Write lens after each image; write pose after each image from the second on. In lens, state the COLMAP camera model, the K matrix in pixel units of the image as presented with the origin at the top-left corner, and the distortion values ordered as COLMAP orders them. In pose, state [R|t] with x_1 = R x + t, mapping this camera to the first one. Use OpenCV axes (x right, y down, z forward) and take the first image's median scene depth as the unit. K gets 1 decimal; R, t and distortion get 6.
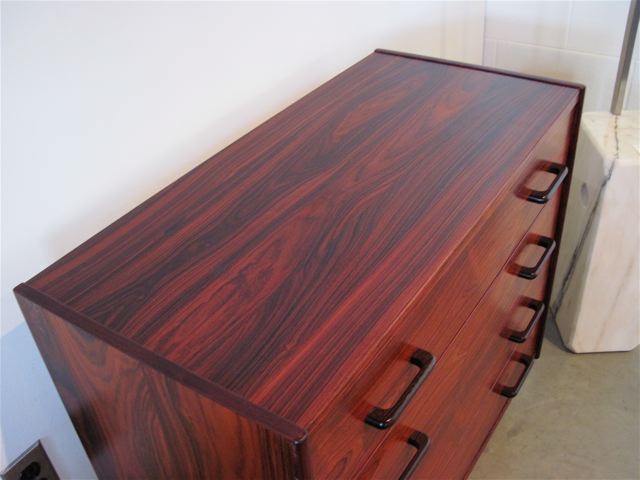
lens RADIAL K [[668.5, 0, 320.0], [0, 668.5, 240.0], [0, 0, 1]] dist [-0.203566, 0.174937]
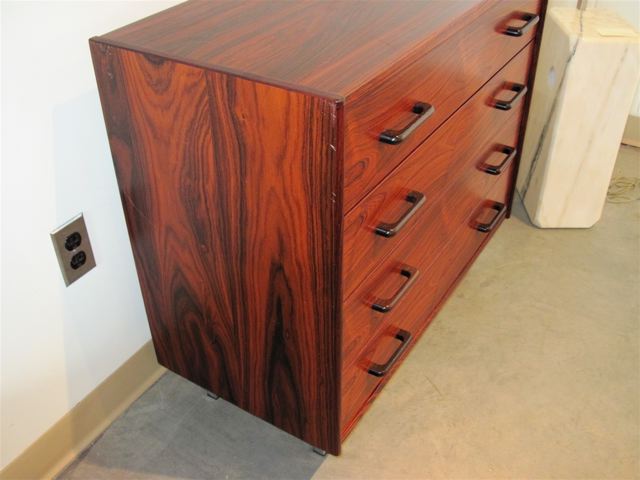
lens RADIAL K [[668.5, 0, 320.0], [0, 668.5, 240.0], [0, 0, 1]] dist [-0.203566, 0.174937]
pose [[0.998011, 0.035493, 0.052093, -0.054088], [-0.036326, 0.999226, 0.015123, 0.239040], [-0.051516, -0.016985, 0.998528, -0.133443]]
